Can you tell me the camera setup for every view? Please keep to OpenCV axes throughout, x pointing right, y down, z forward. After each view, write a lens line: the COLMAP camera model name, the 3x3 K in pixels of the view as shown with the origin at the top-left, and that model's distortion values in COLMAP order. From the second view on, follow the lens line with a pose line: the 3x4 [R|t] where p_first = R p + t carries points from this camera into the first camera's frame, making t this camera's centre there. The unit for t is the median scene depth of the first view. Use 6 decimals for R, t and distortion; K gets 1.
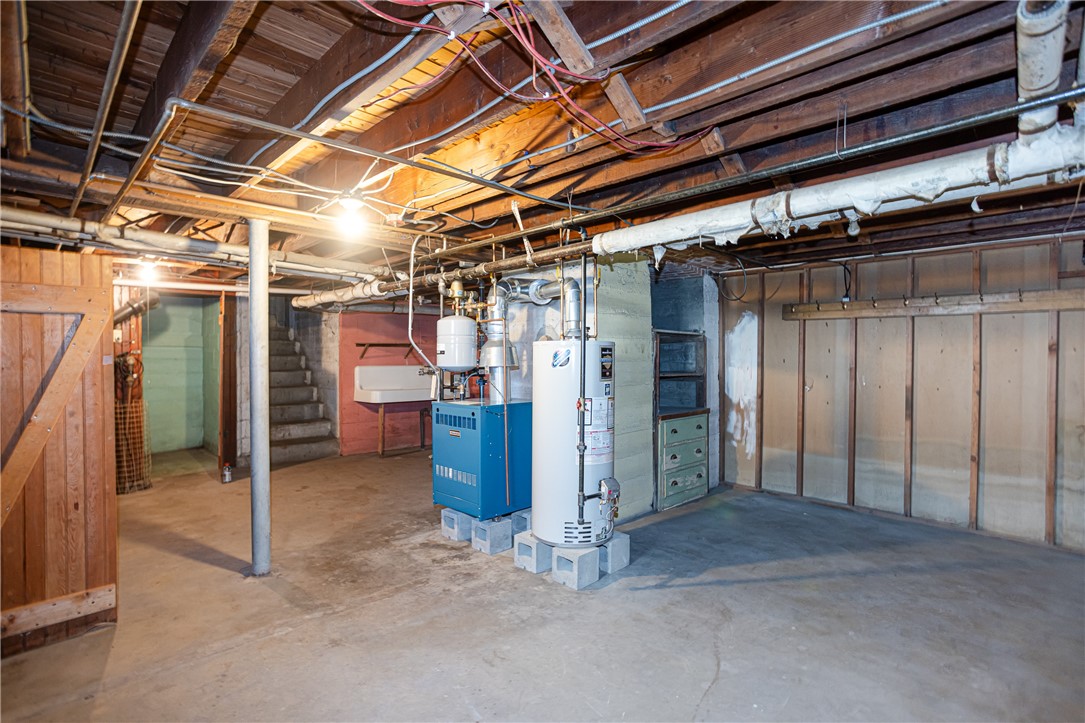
lens RADIAL K [[522.2, 0, 544.2], [0, 522.2, 362.9], [0, 0, 1]] dist [-0.034548, 0.022601]
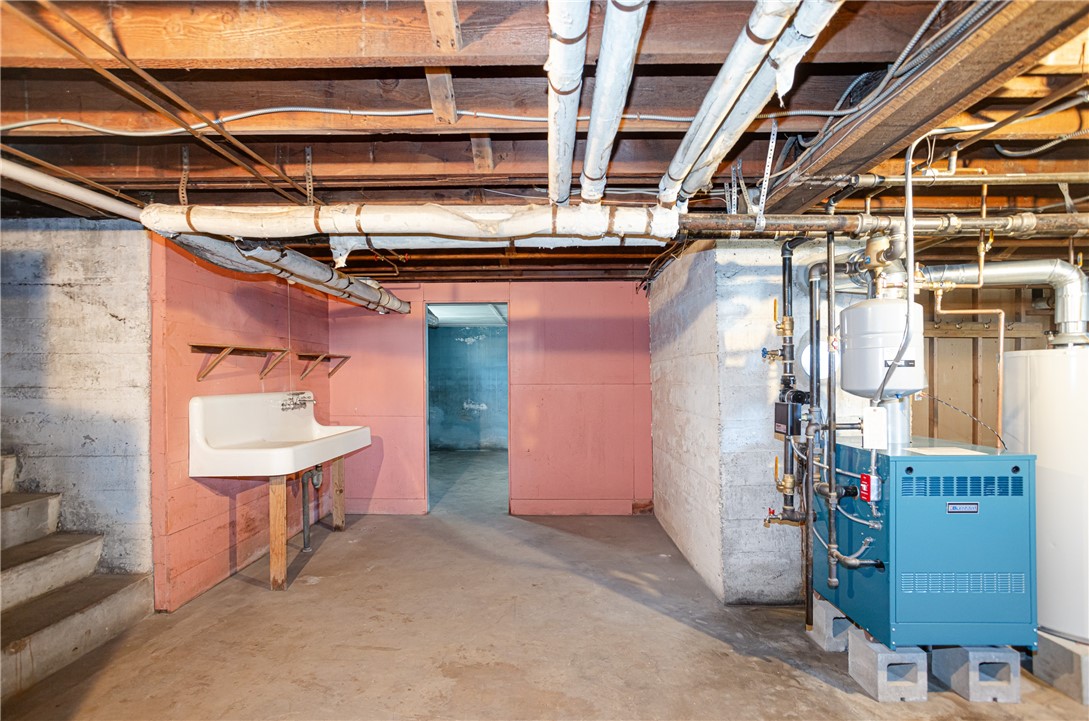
lens RADIAL K [[524.1, 0, 546.2], [0, 524.1, 361.9], [0, 0, 1]] dist [-0.034548, 0.022601]
pose [[0.700407, -0.001815, 0.713741, -0.467757], [0.016992, 0.999756, -0.014132, -0.012755], [-0.713541, 0.022026, 0.700267, 0.484264]]
